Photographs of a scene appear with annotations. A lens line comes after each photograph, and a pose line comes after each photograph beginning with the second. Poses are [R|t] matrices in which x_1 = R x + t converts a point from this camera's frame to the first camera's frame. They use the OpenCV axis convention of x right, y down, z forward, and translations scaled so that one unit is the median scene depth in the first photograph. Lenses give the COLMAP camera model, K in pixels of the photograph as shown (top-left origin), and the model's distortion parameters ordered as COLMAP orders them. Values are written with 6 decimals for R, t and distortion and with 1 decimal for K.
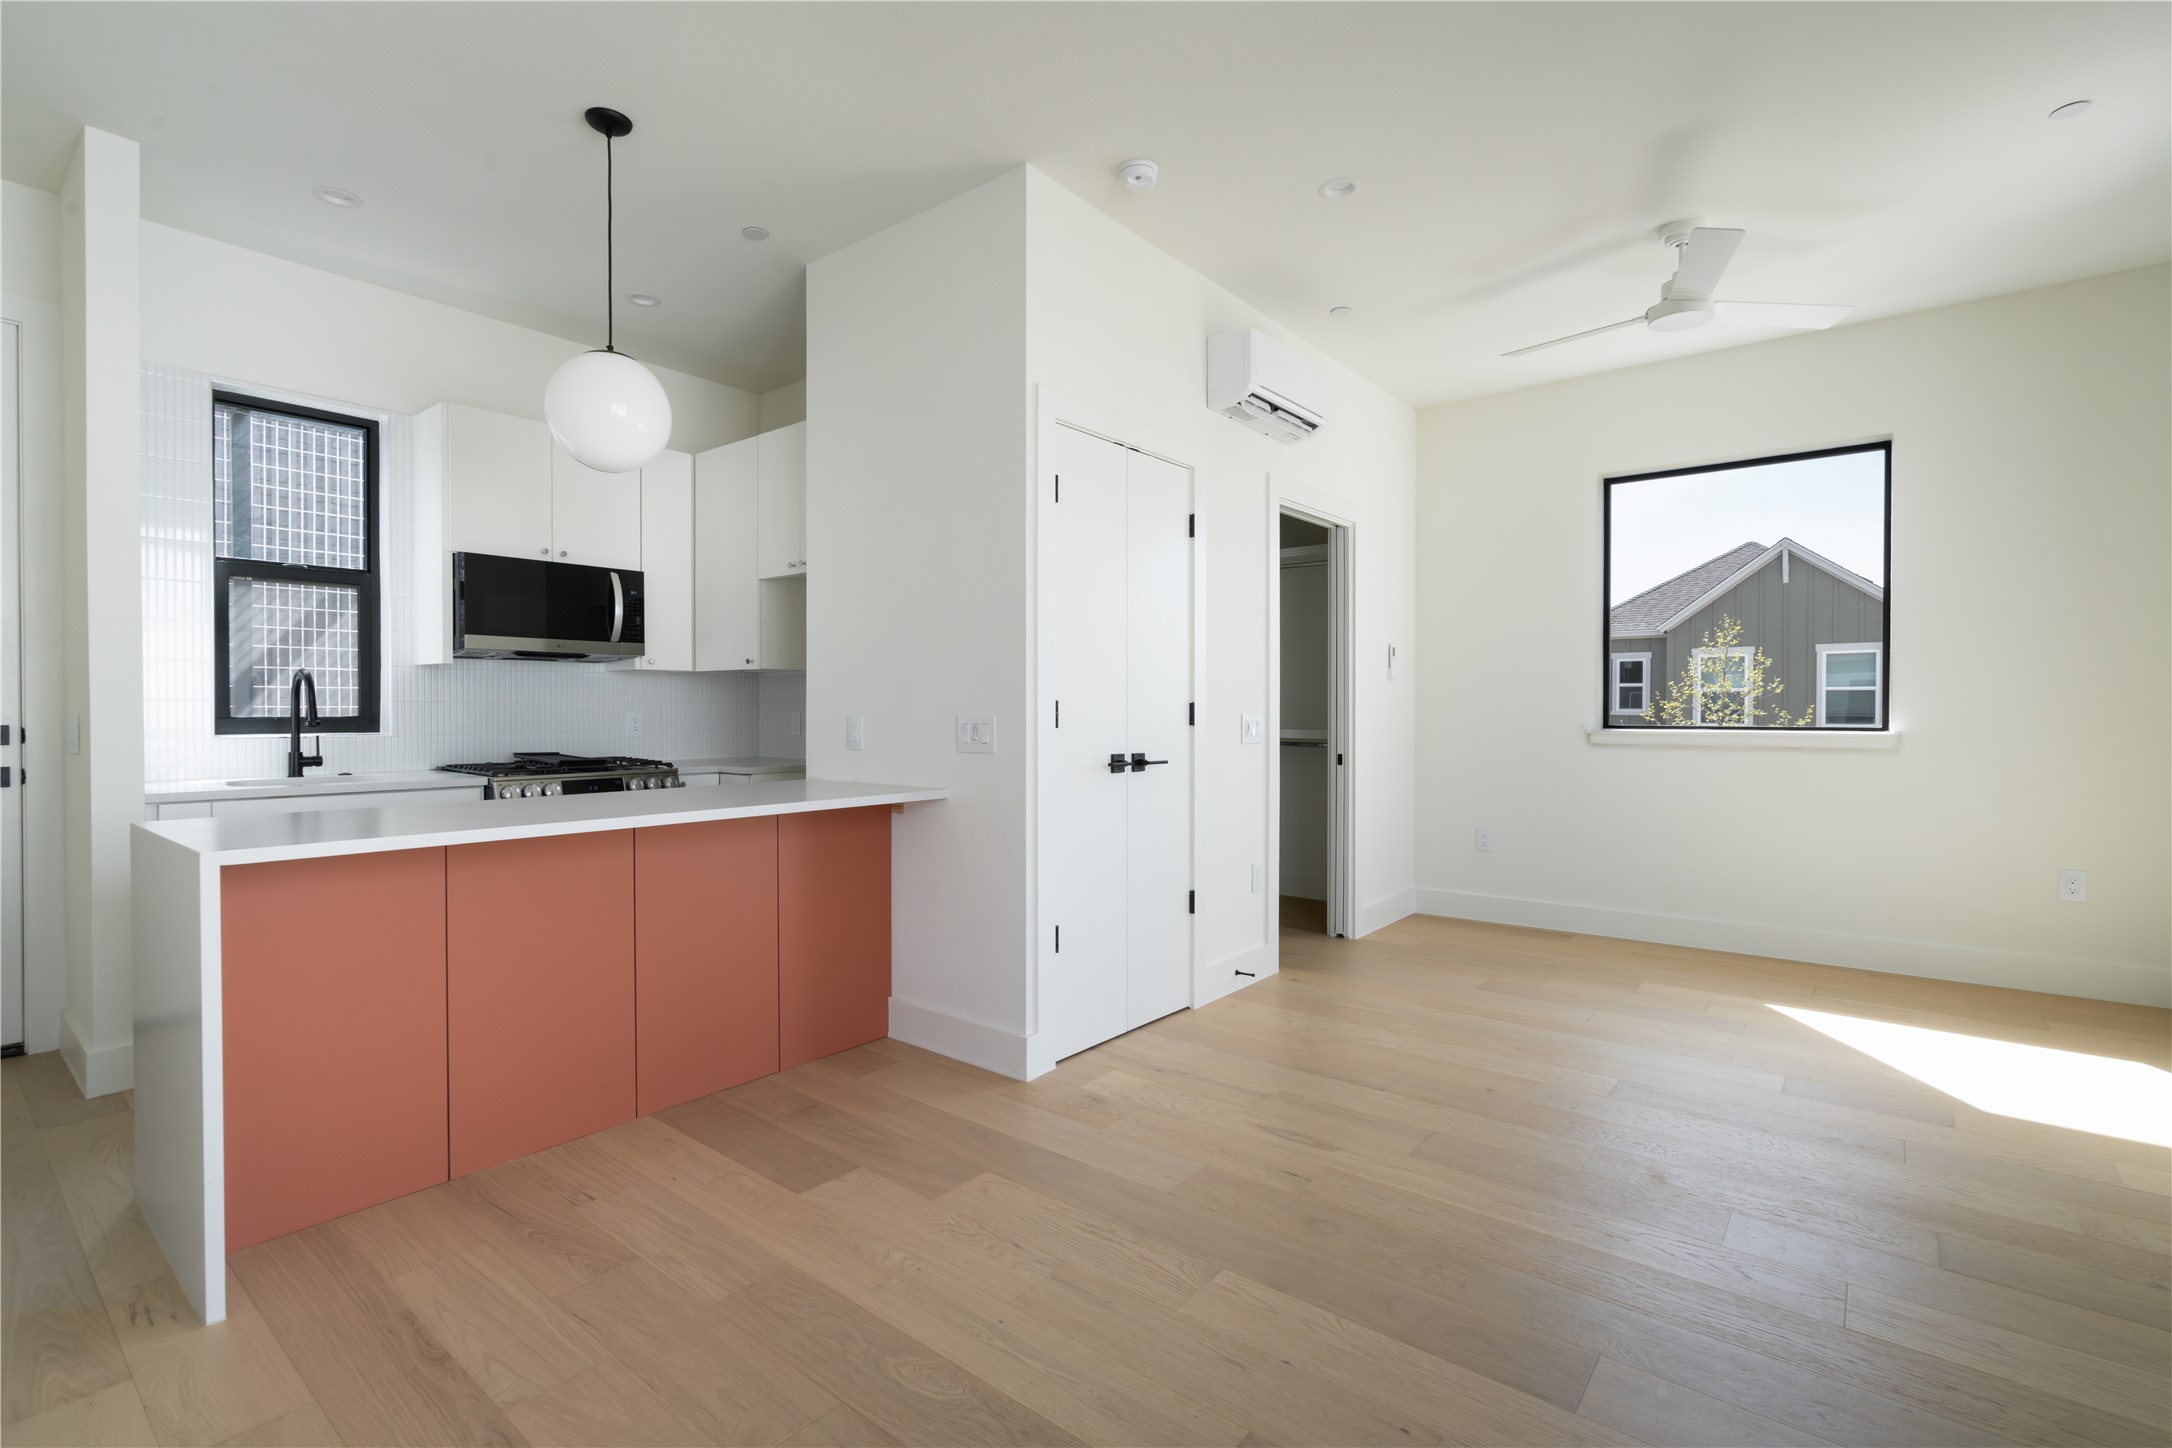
lens RADIAL K [[989.0, 0, 1084.8], [0, 989.0, 721.2], [0, 0, 1]] dist [0.000003, -0.000327]
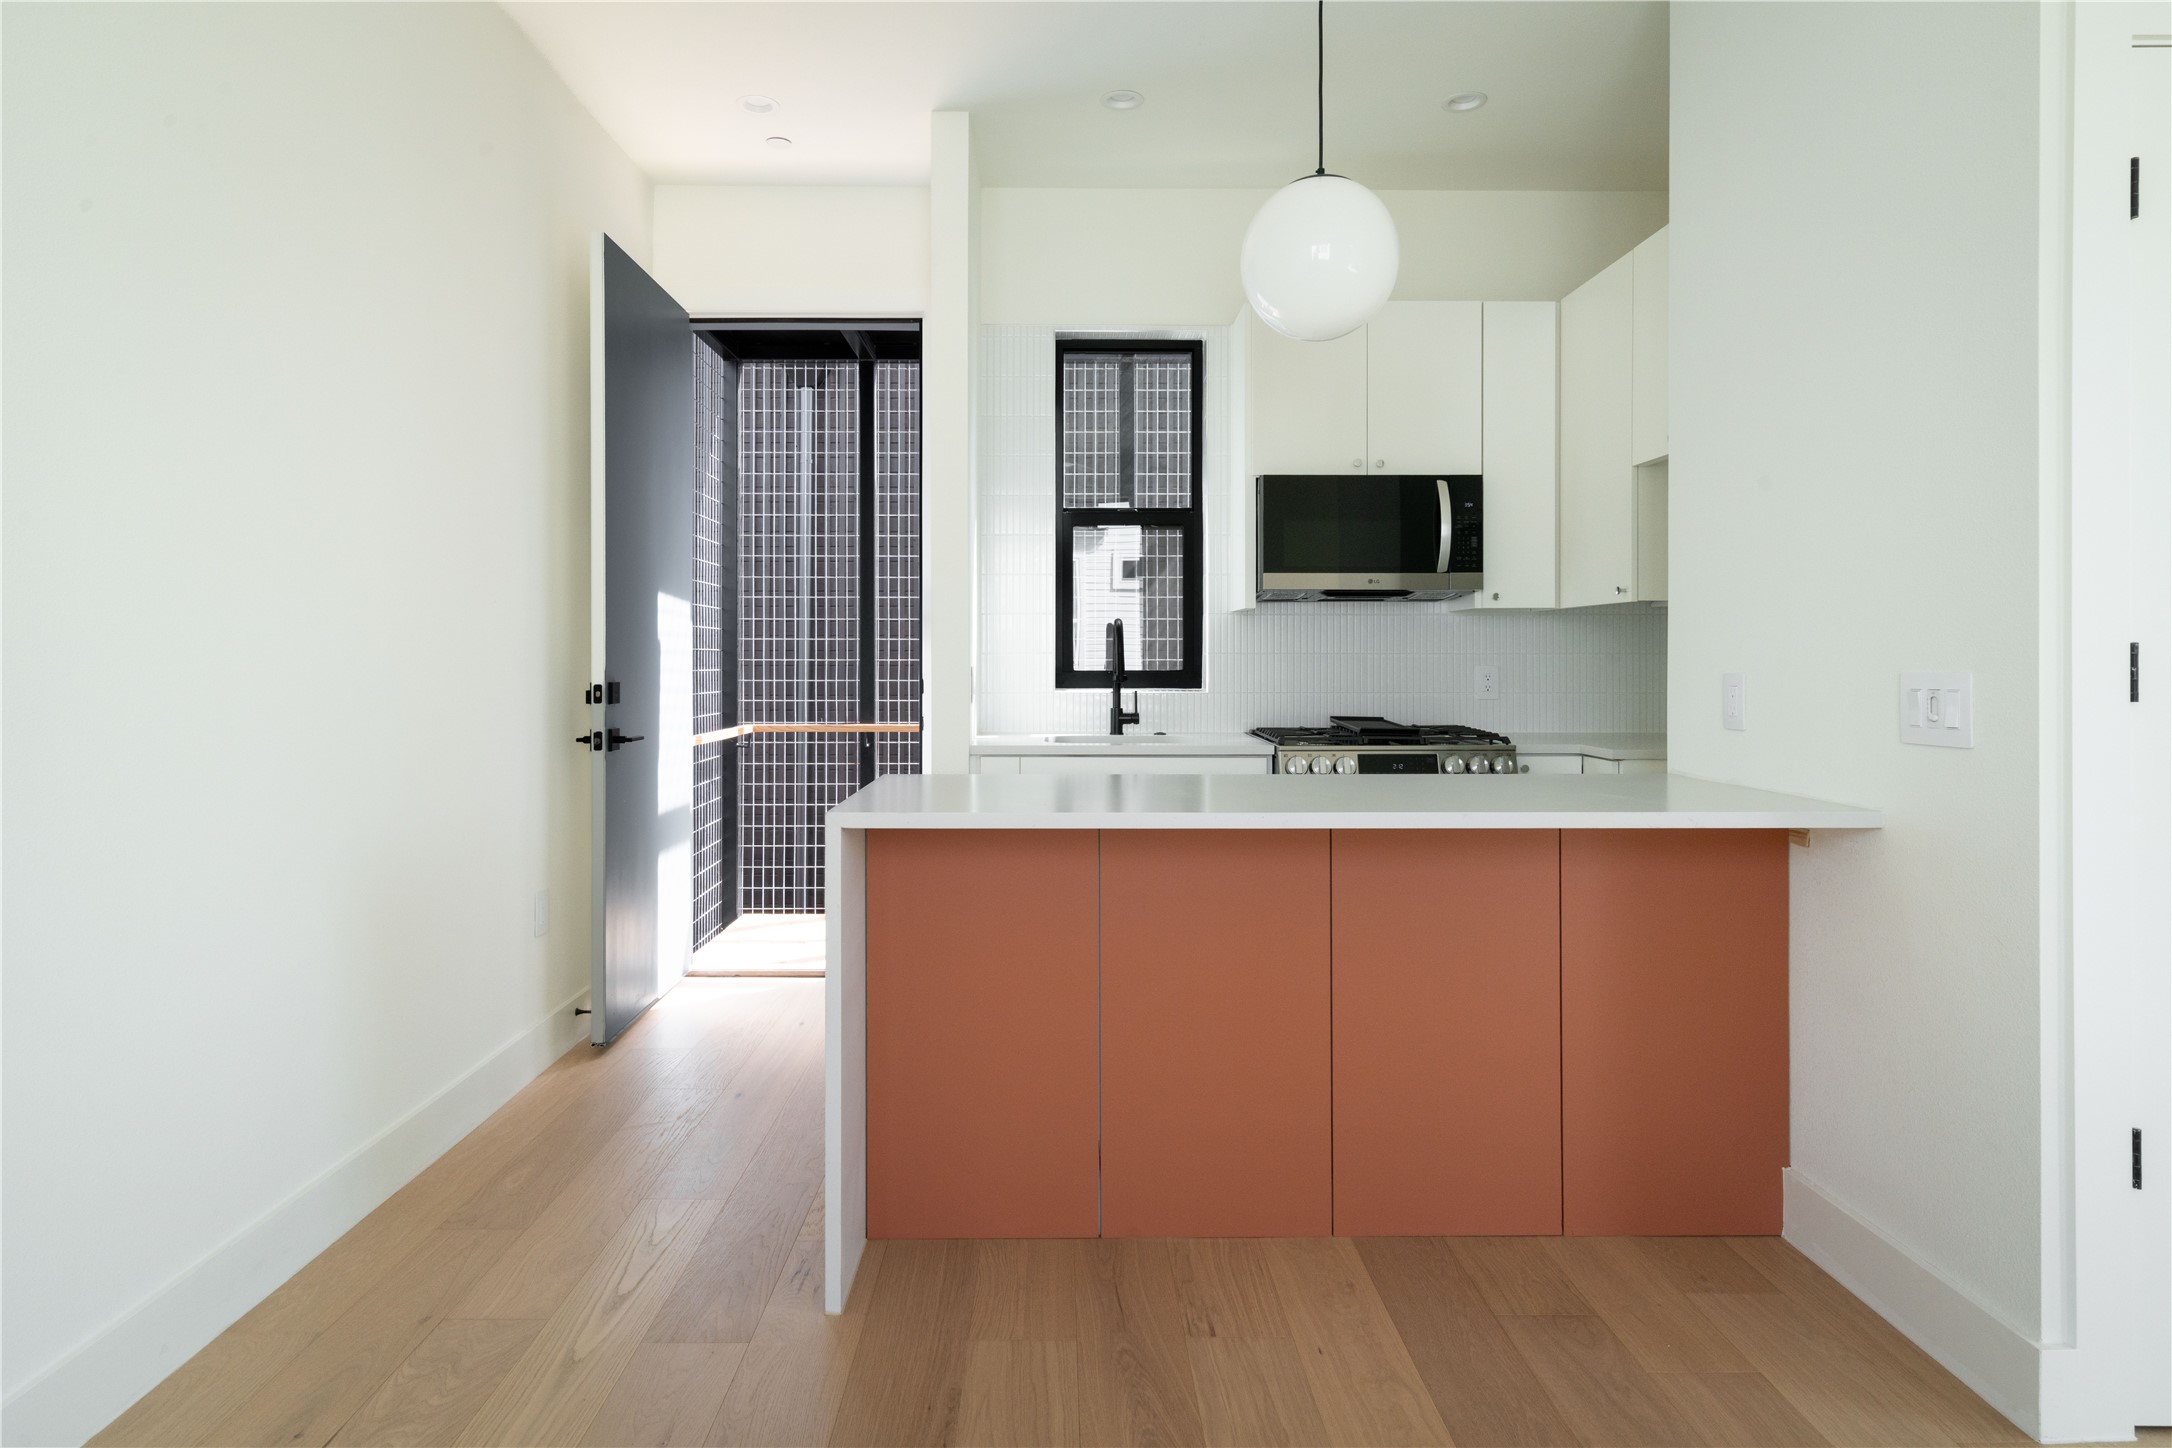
lens RADIAL K [[1258.5, 0, 1077.5], [0, 1258.5, 658.8], [0, 0, 1]] dist [0.000182, 0.002604]
pose [[0.630931, -0.003522, -0.775831, 0.099660], [-0.008240, 0.999903, -0.011240, -0.002050], [0.775796, 0.013485, 0.630840, 0.205793]]
